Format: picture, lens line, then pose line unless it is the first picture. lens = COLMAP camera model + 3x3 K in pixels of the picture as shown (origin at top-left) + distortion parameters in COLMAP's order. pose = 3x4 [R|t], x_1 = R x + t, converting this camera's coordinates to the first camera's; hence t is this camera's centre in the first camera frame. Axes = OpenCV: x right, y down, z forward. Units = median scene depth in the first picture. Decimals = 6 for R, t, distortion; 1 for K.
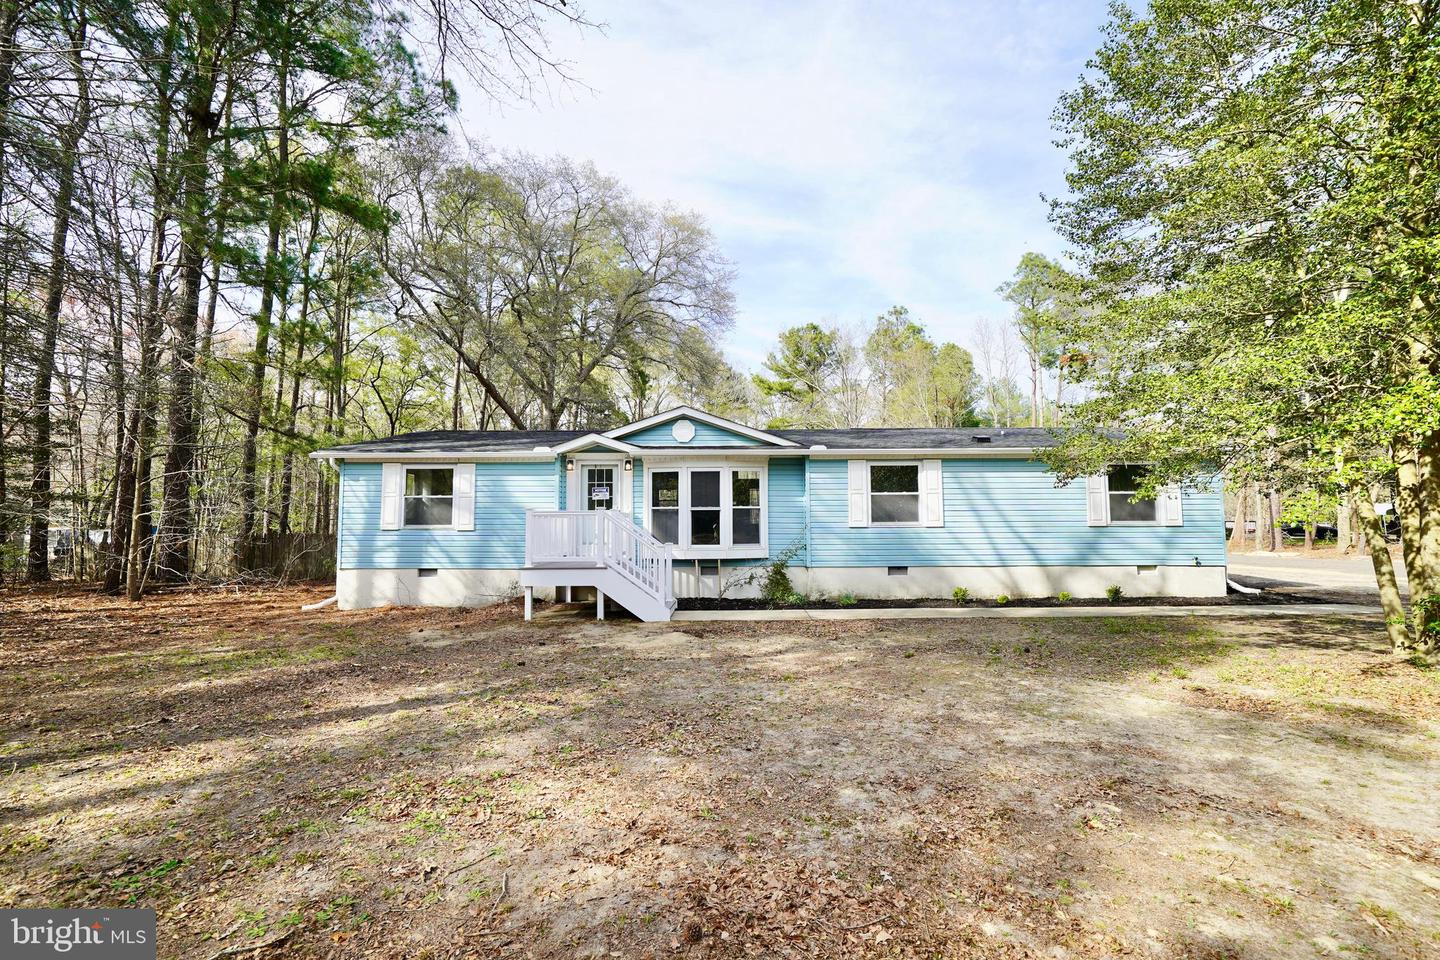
lens RADIAL K [[615.7, 0, 720.0], [0, 615.7, 480.0], [0, 0, 1]] dist [0.000943, -0.000156]
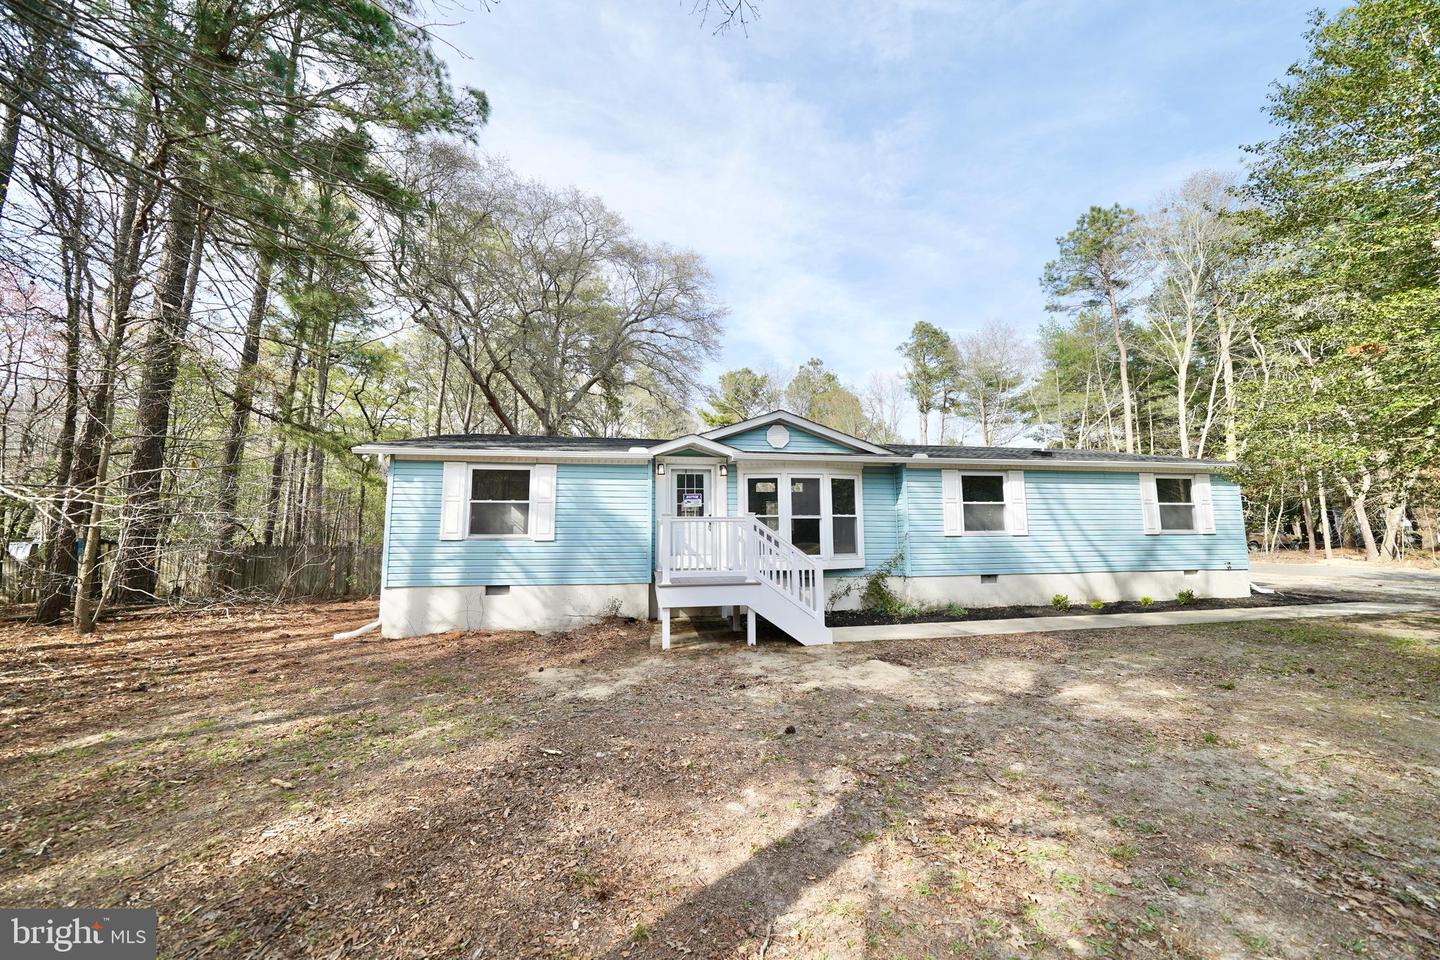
lens RADIAL K [[498.3, 0, 719.9], [0, 498.3, 478.3], [0, 0, 1]] dist [-0.004295, 0.000105]
pose [[0.985294, 0.017781, 0.169938, -0.288268], [-0.010339, 0.998952, -0.044579, 0.022435], [-0.170552, 0.042166, 0.984446, 0.255982]]
